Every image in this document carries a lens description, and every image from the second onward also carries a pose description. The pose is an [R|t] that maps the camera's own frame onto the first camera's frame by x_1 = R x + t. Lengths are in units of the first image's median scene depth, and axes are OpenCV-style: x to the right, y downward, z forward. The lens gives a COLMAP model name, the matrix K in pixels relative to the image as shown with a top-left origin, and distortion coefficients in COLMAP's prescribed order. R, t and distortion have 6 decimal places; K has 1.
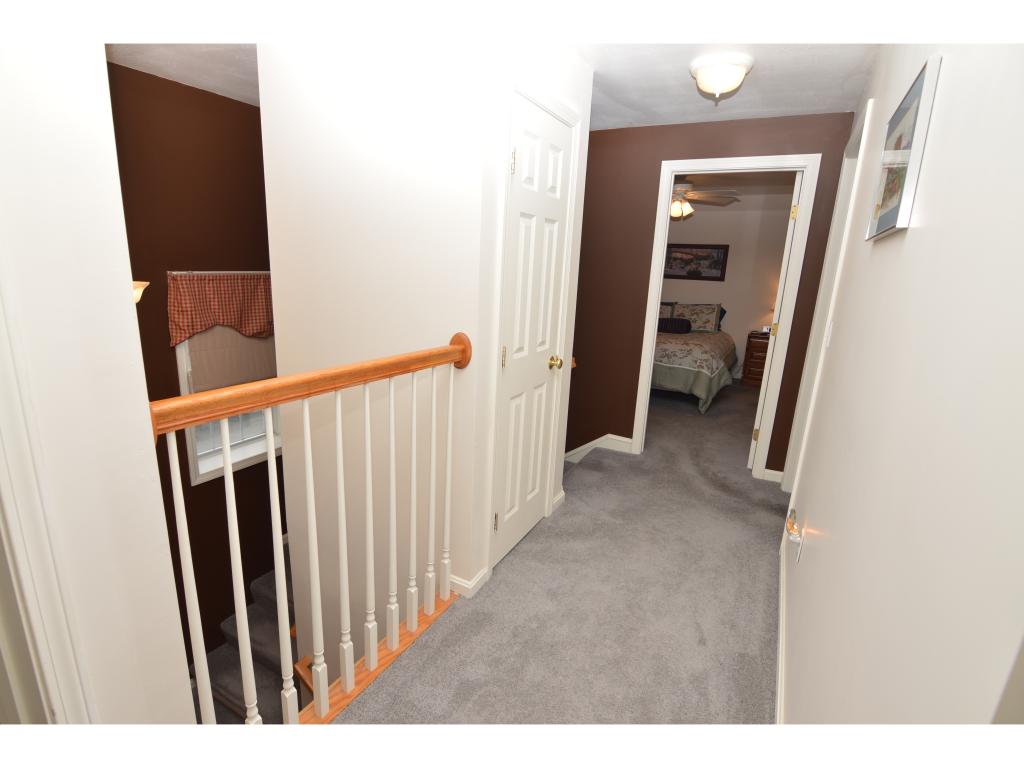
lens RADIAL K [[503.5, 0, 505.7], [0, 503.5, 388.8], [0, 0, 1]] dist [0.000301, -0.014966]
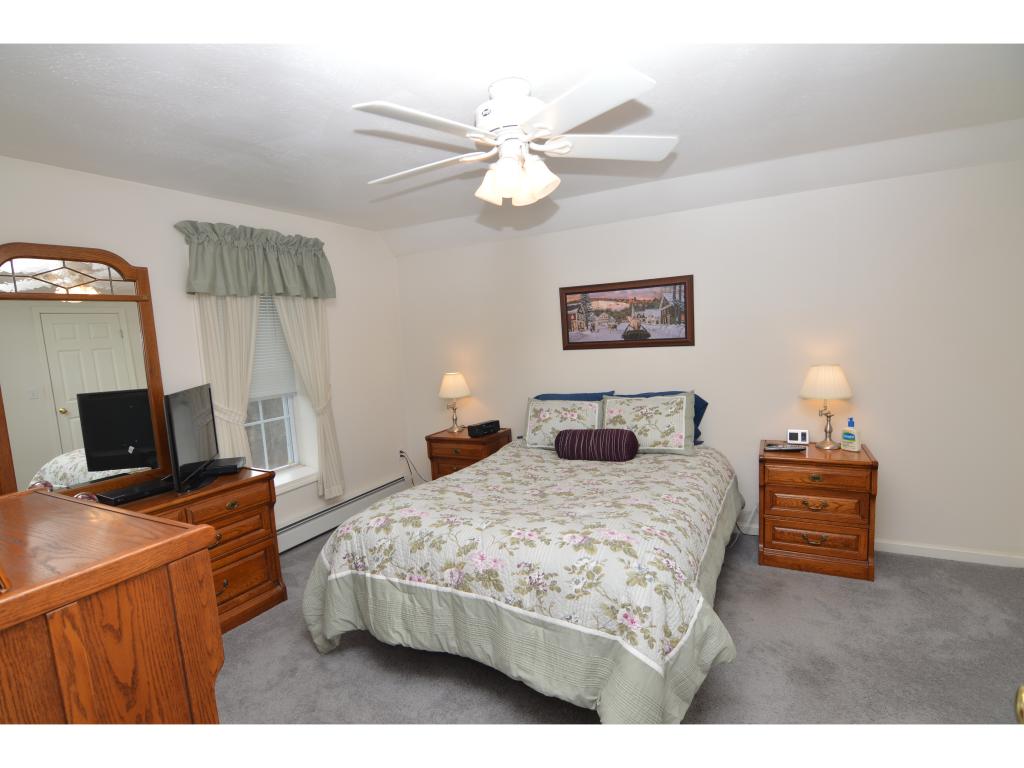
lens RADIAL K [[503.5, 0, 505.7], [0, 503.5, 388.8], [0, 0, 1]] dist [0.000301, -0.014966]
pose [[0.995380, -0.095192, -0.012508, 0.246665], [0.092665, 0.986600, -0.134293, -0.119768], [0.025124, 0.132514, 0.990863, 0.497500]]
